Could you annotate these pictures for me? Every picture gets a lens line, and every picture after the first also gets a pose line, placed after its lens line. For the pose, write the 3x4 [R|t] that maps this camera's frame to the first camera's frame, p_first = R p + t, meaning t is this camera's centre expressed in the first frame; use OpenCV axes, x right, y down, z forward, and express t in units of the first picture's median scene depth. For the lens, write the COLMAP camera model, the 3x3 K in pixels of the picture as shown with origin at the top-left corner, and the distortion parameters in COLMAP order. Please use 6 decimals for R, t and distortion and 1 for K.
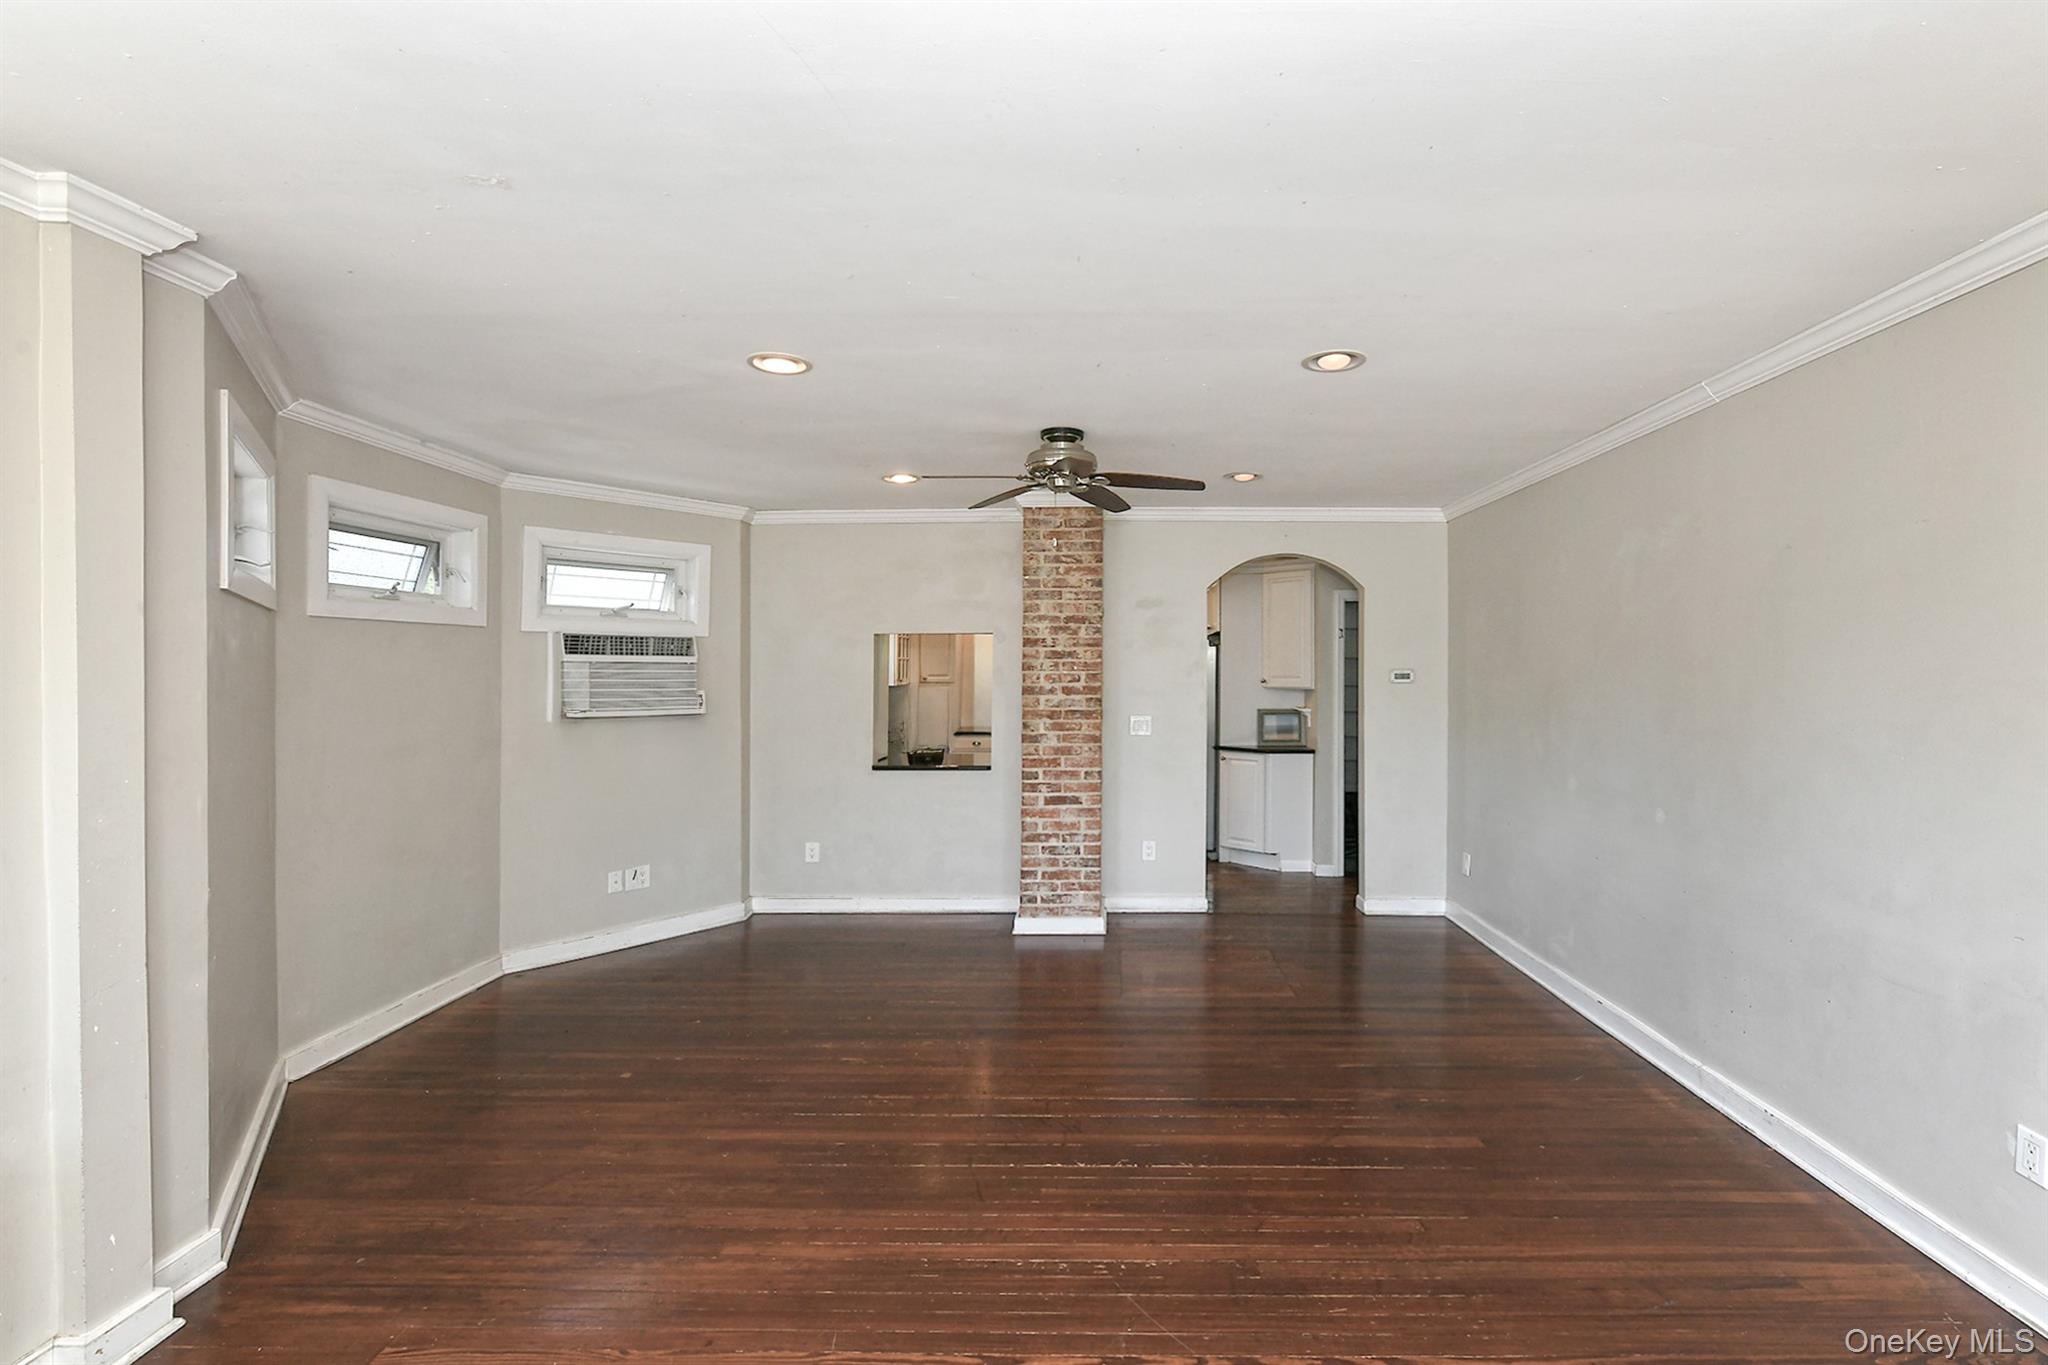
lens RADIAL K [[926.2, 0, 994.0], [0, 926.2, 676.8], [0, 0, 1]] dist [-0.007779, -0.000184]
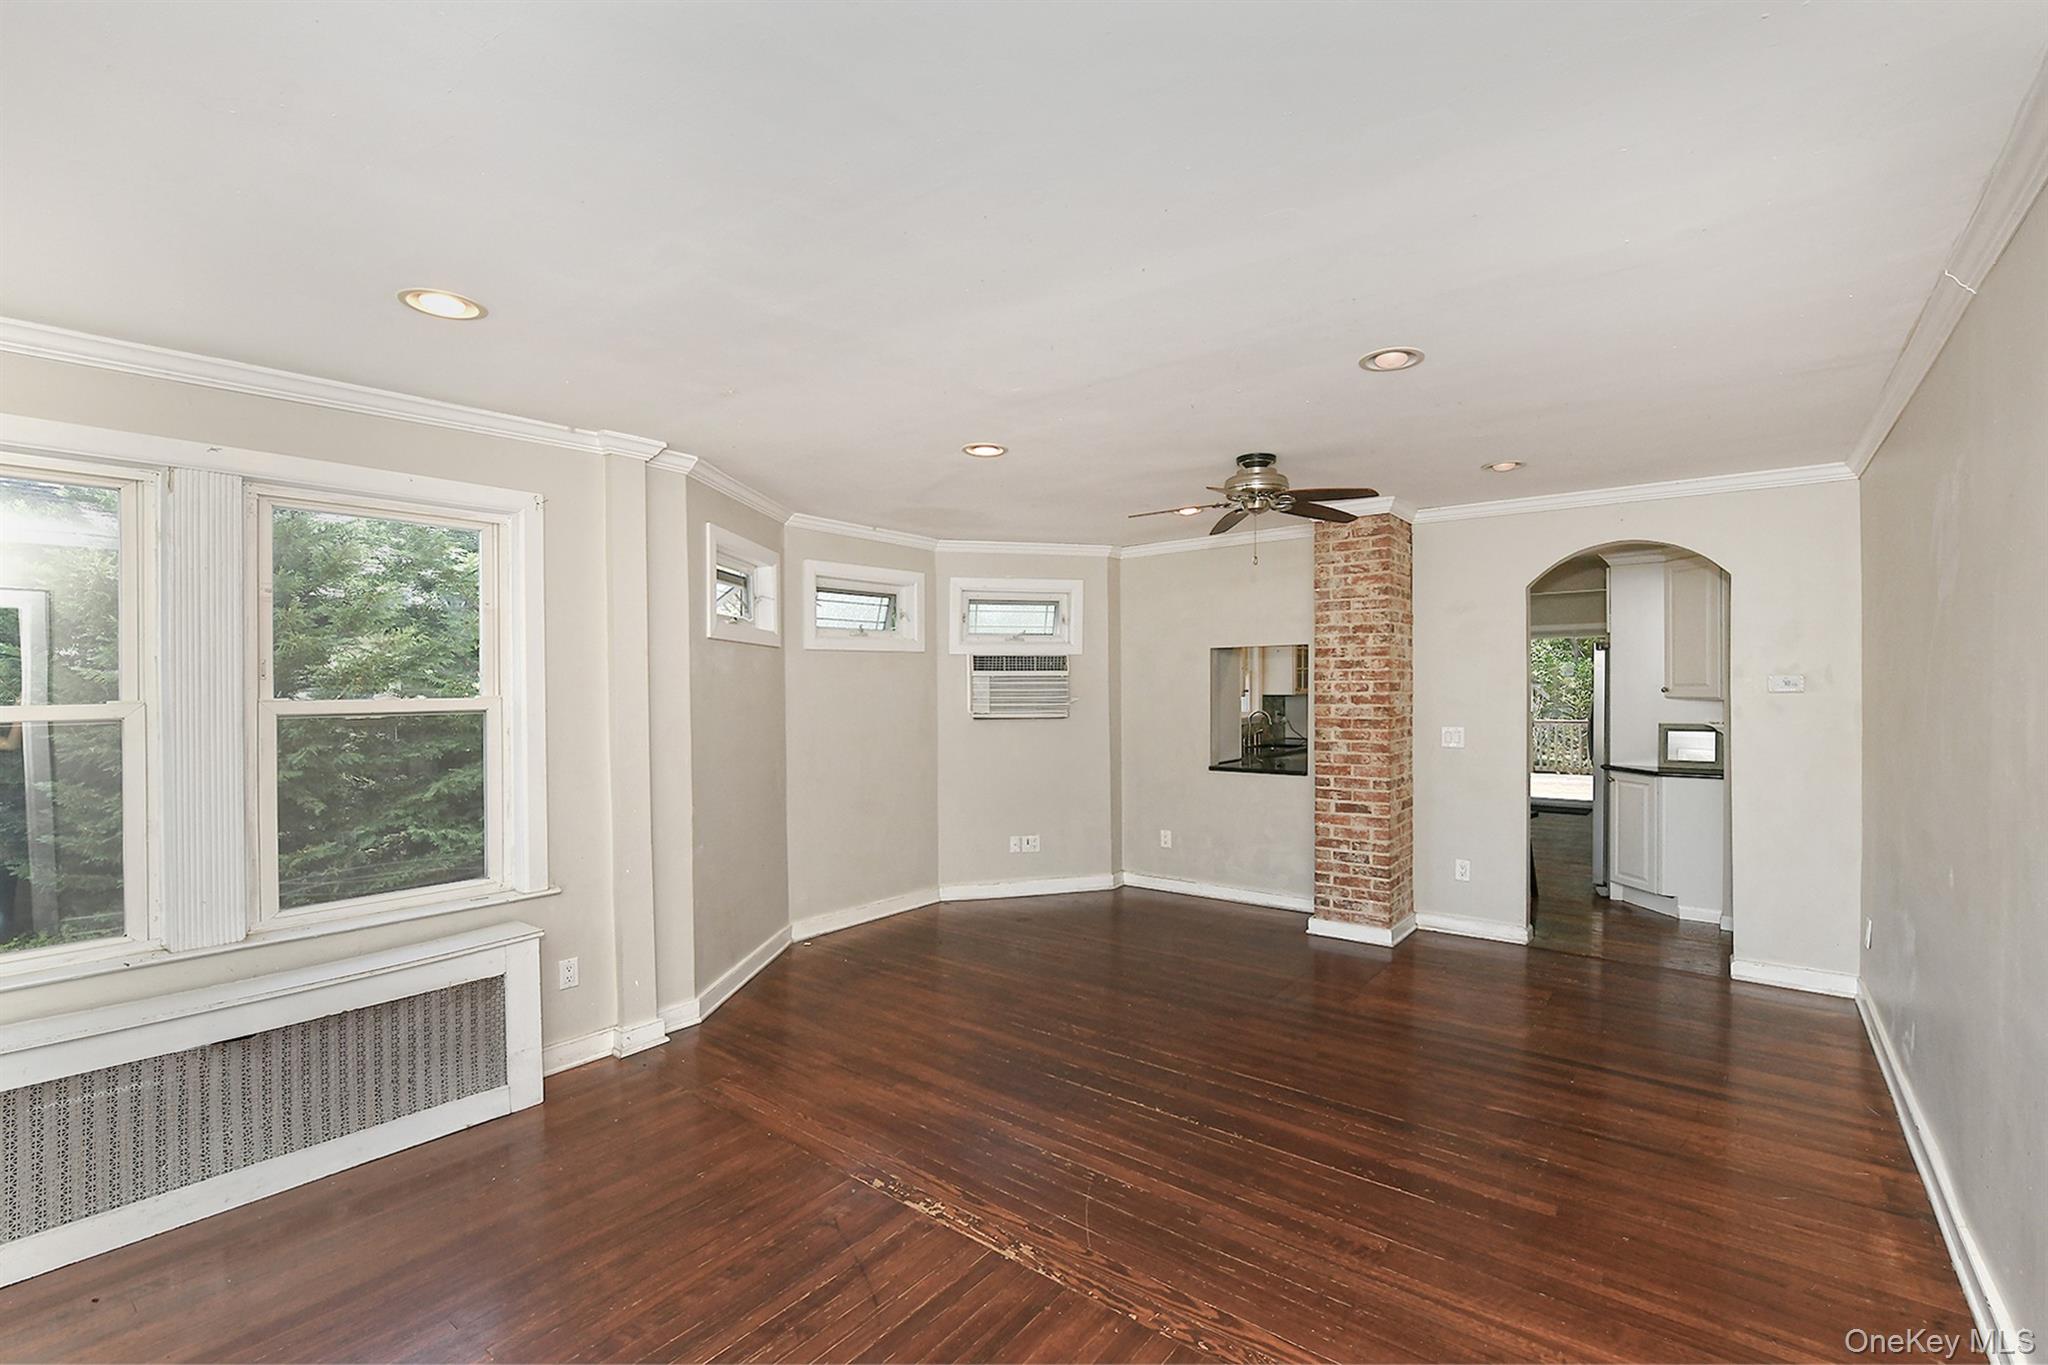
lens RADIAL K [[886.4, 0, 1026.7], [0, 886.4, 695.3], [0, 0, 1]] dist [-0.010711, -0.000612]
pose [[0.796409, 0.002515, -0.604753, 0.375480], [0.002278, 0.999972, 0.007158, 0.002408], [0.604753, -0.007078, 0.796381, 0.017034]]
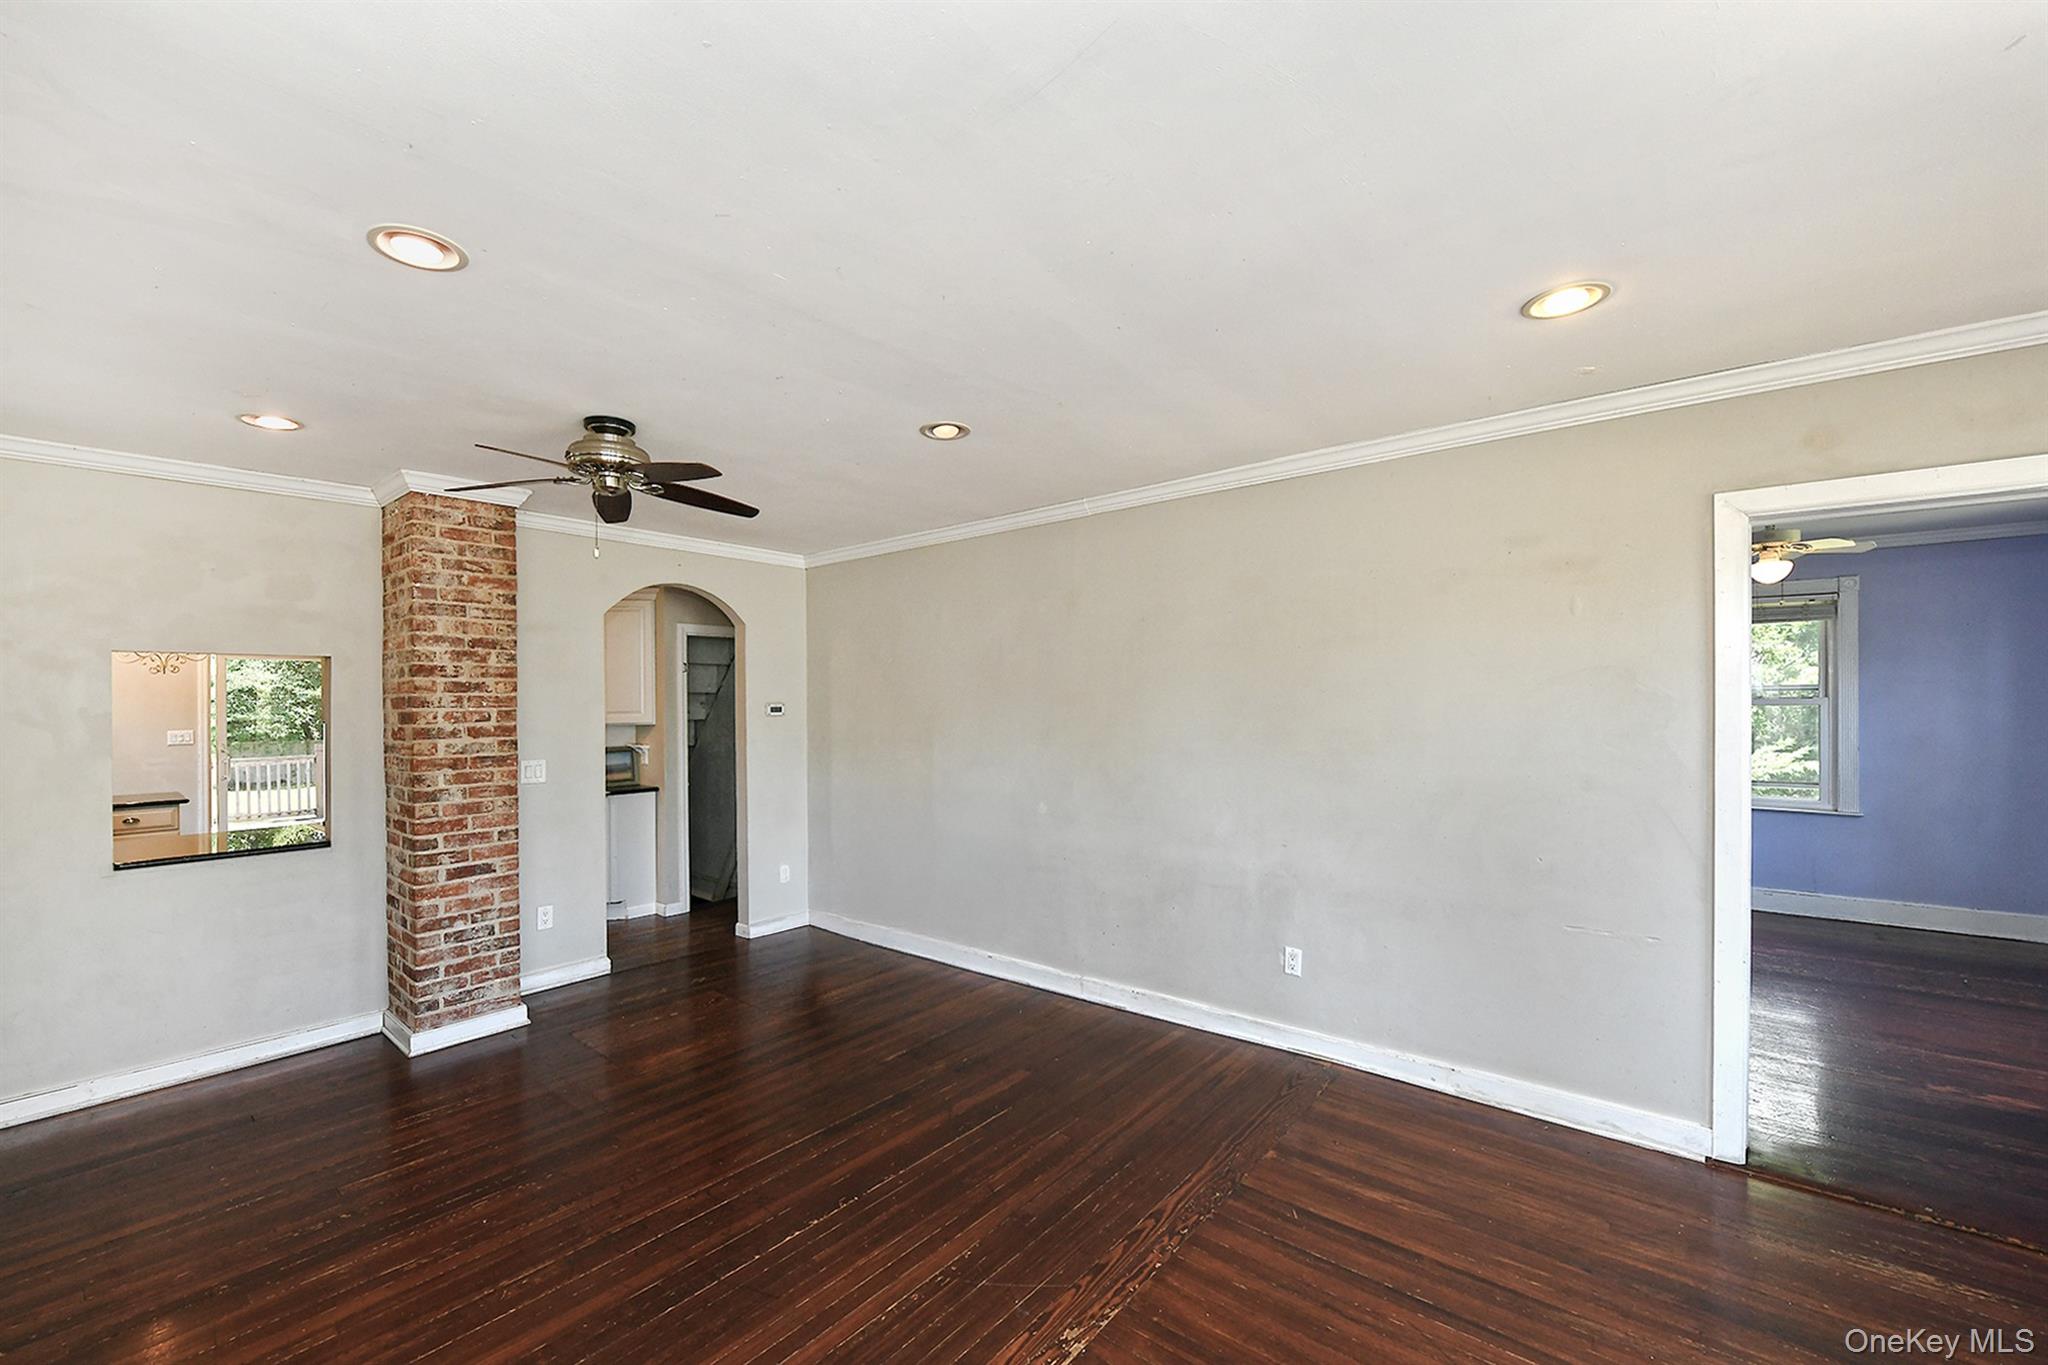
lens RADIAL K [[1007.7, 0, 938.3], [0, 1007.7, 728.7], [0, 0, 1]] dist [-0.013422, -0.000012]
pose [[0.573404, -0.026251, 0.818852, -0.398094], [0.015651, 0.999655, 0.021088, -0.000208], [-0.819124, 0.000724, 0.573617, 0.179654]]
